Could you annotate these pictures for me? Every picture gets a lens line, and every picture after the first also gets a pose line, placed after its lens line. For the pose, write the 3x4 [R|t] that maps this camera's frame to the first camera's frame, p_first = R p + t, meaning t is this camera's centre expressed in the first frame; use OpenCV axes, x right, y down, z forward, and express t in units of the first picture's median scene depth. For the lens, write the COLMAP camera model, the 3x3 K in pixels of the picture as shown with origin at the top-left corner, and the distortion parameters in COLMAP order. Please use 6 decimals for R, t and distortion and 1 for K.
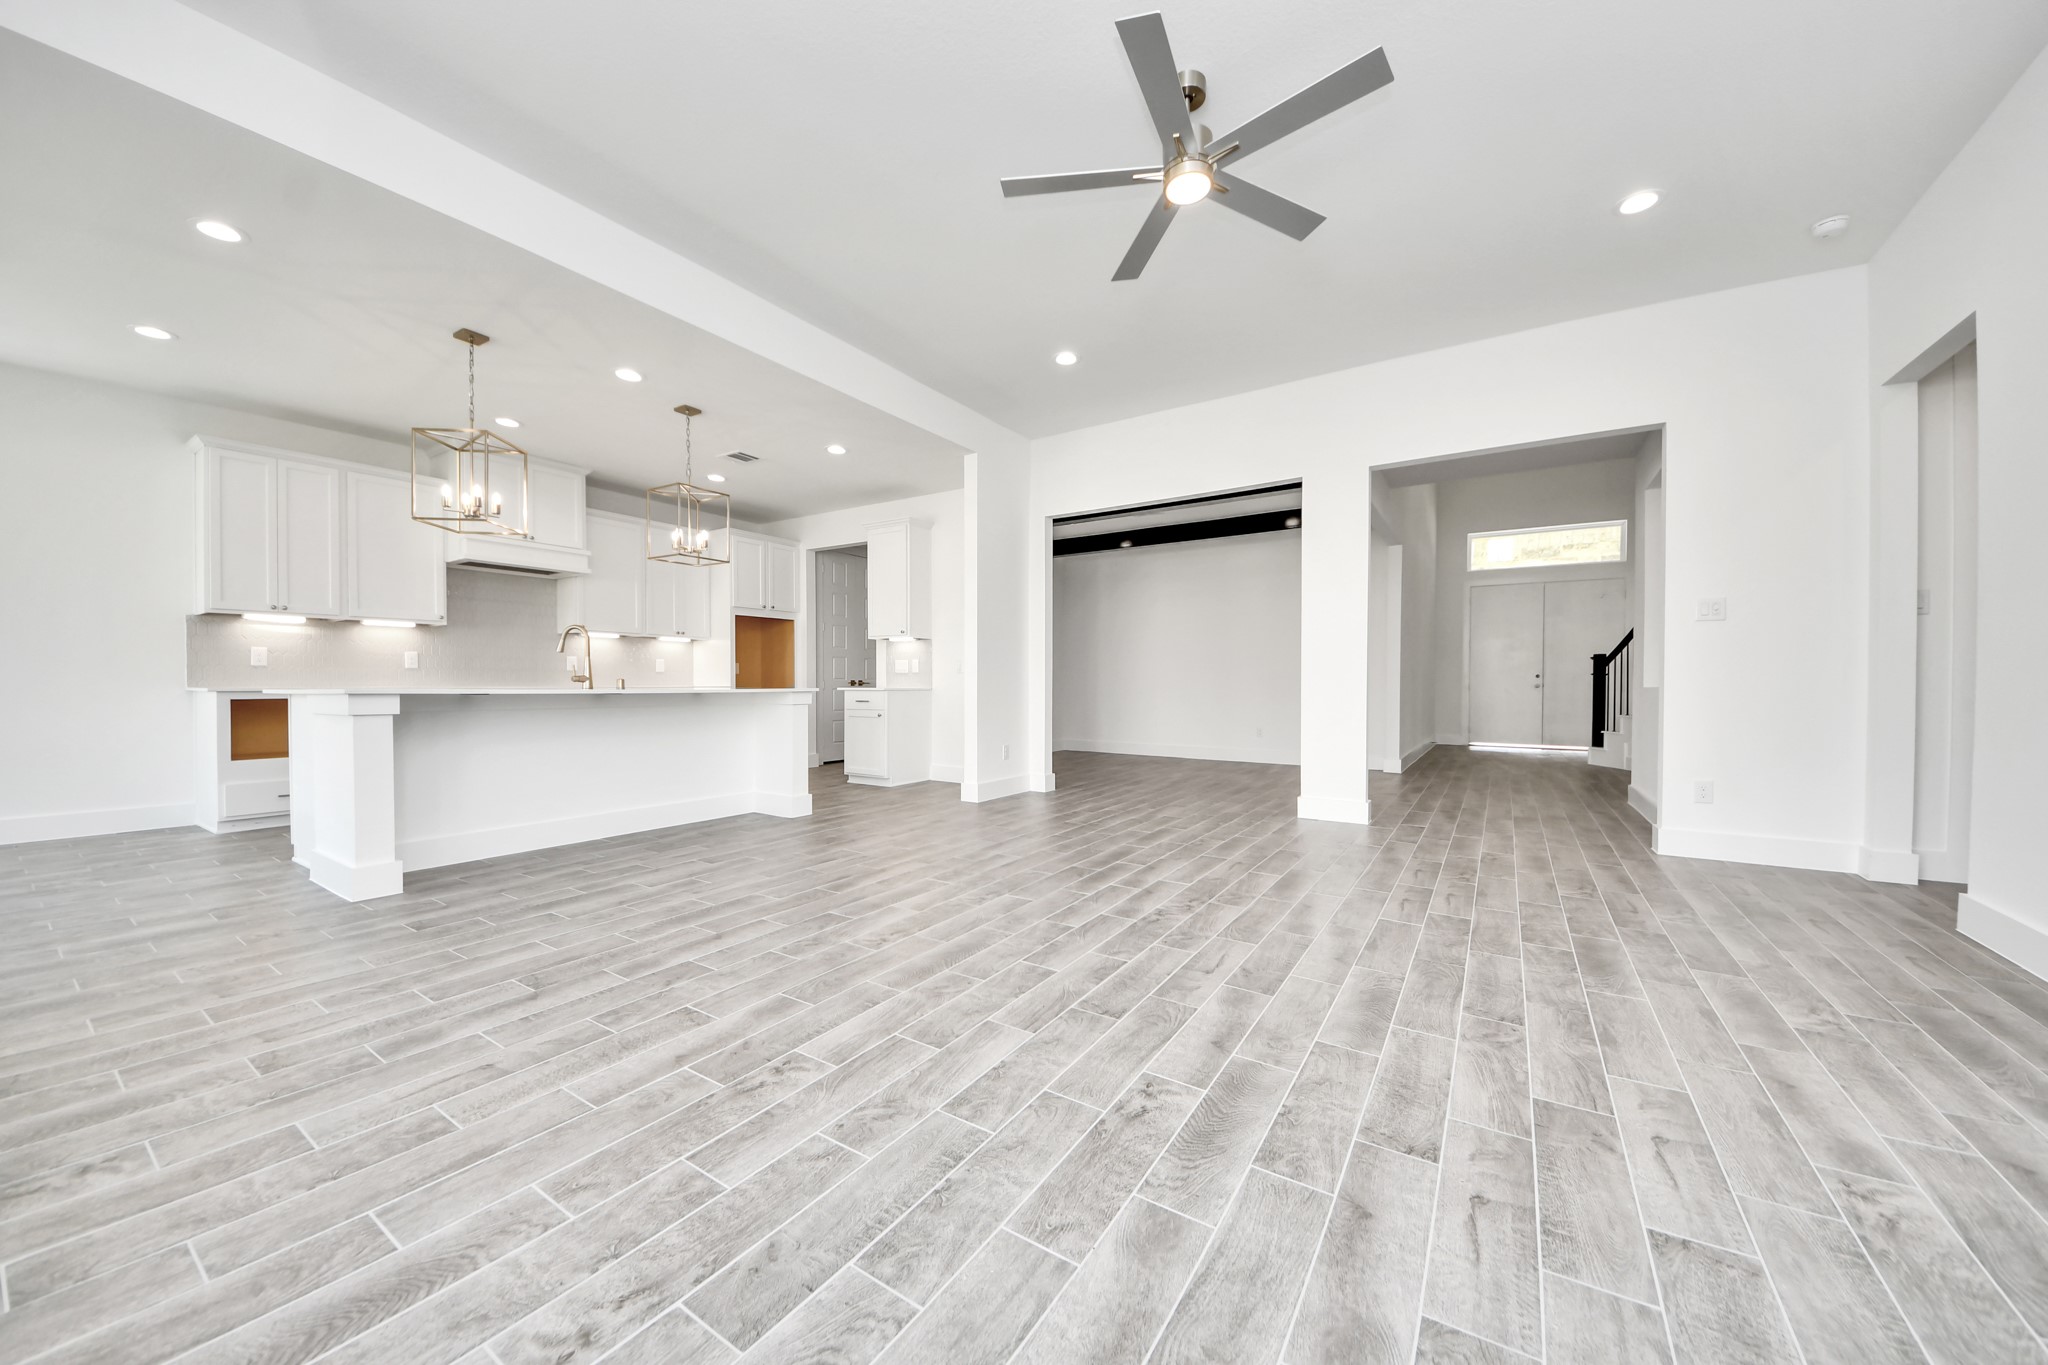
lens RADIAL K [[750.0, 0, 1064.5], [0, 750.0, 668.8], [0, 0, 1]] dist [0.005652, -0.005612]
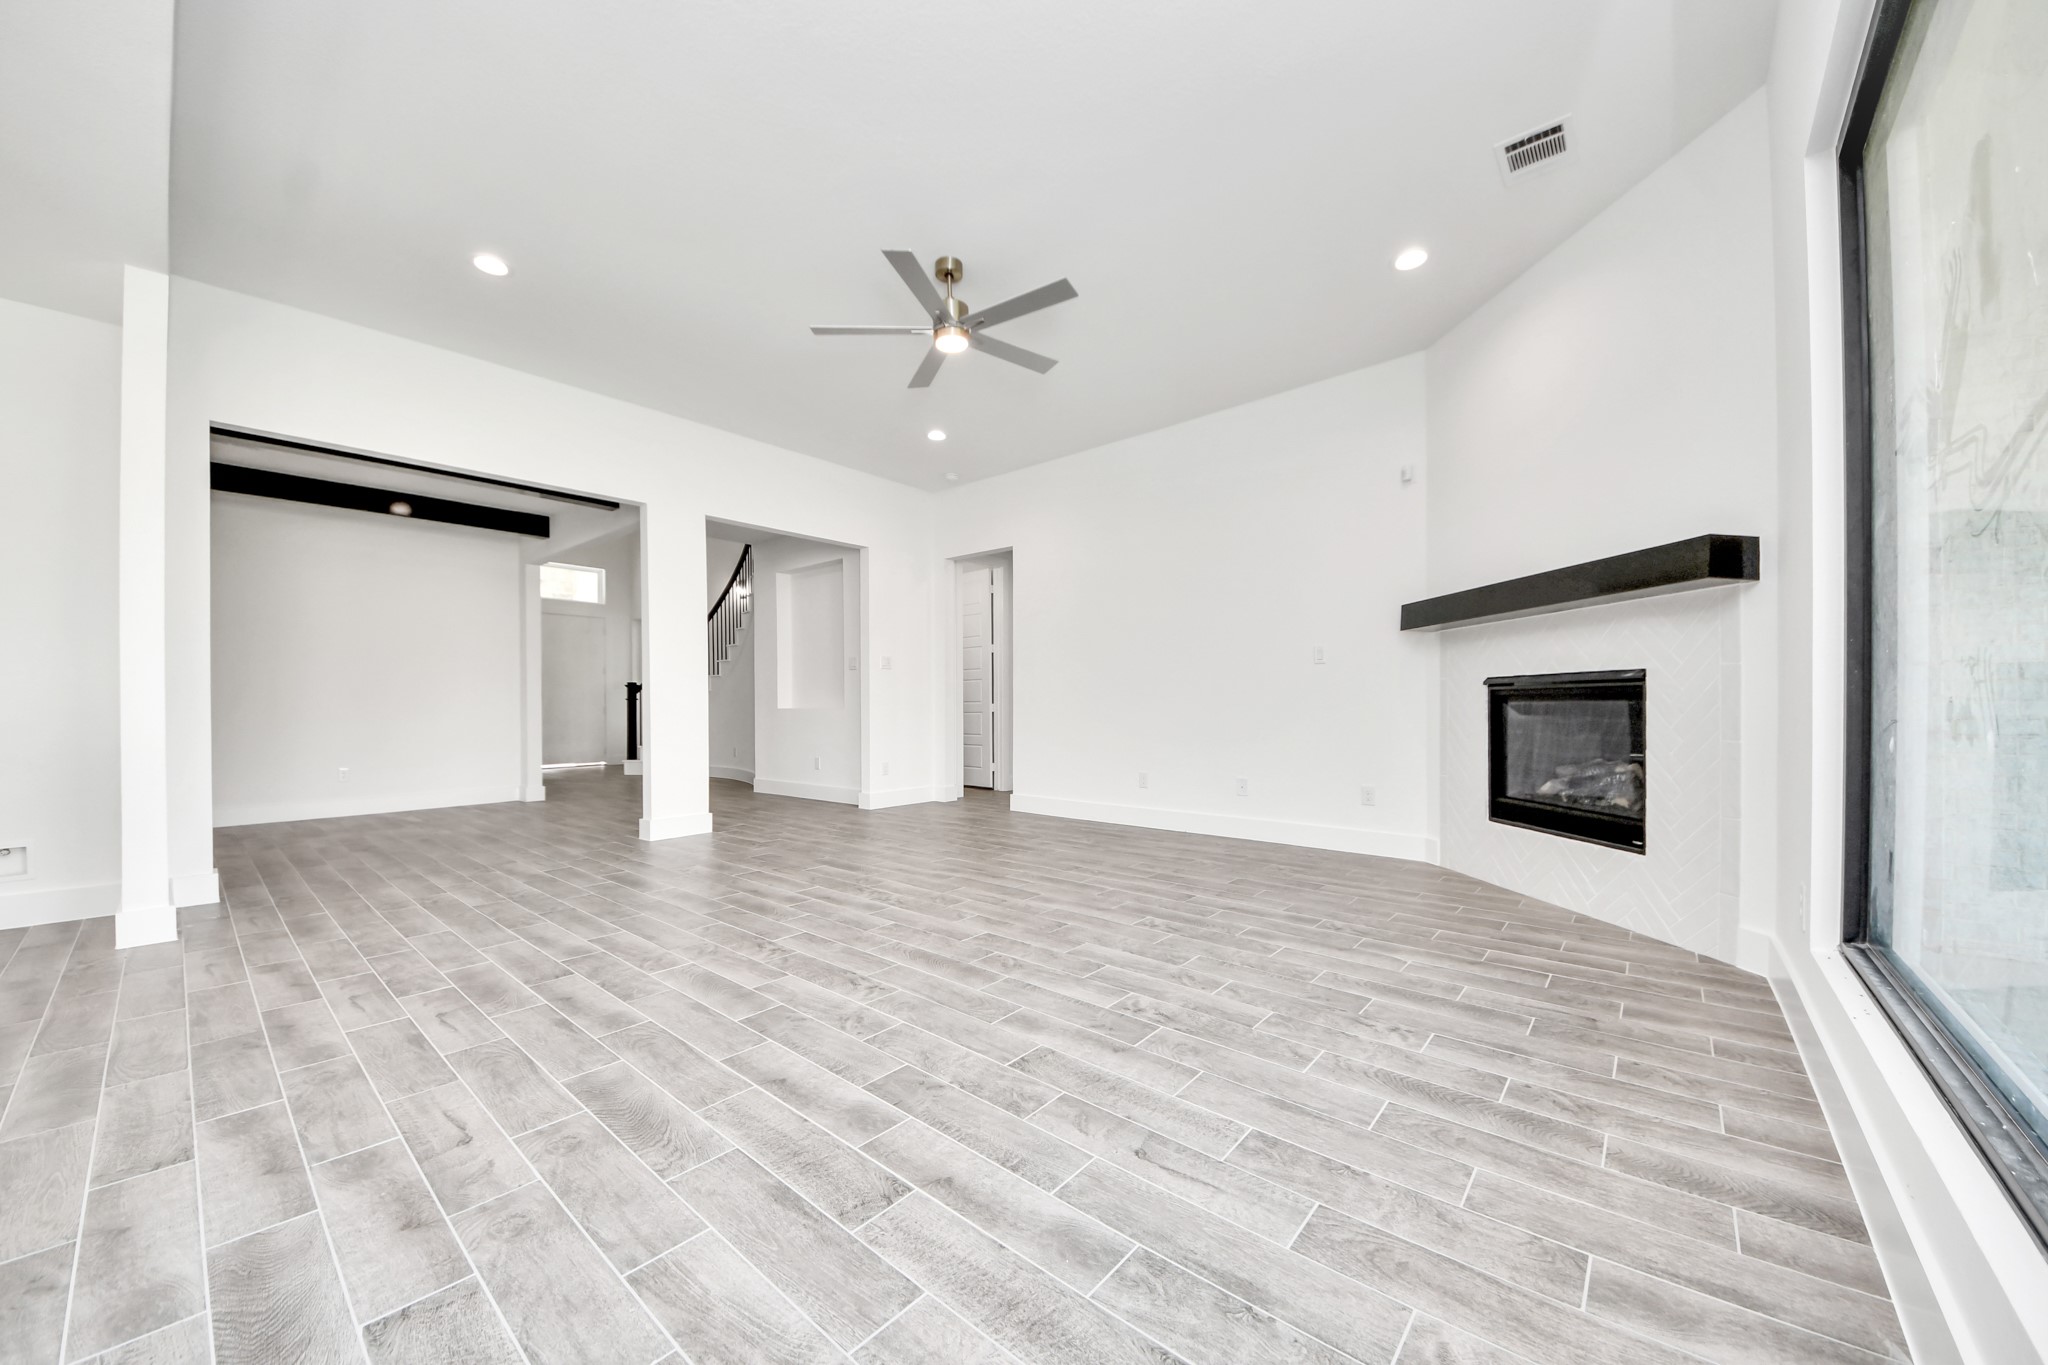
lens RADIAL K [[750.0, 0, 1022.8], [0, 750.0, 688.3], [0, 0, 1]] dist [0.005652, -0.005612]
pose [[0.126266, 0.020055, 0.991794, -1.234200], [0.002409, 0.999786, -0.020523, 0.026630], [-0.991993, 0.004981, 0.126191, 0.781322]]
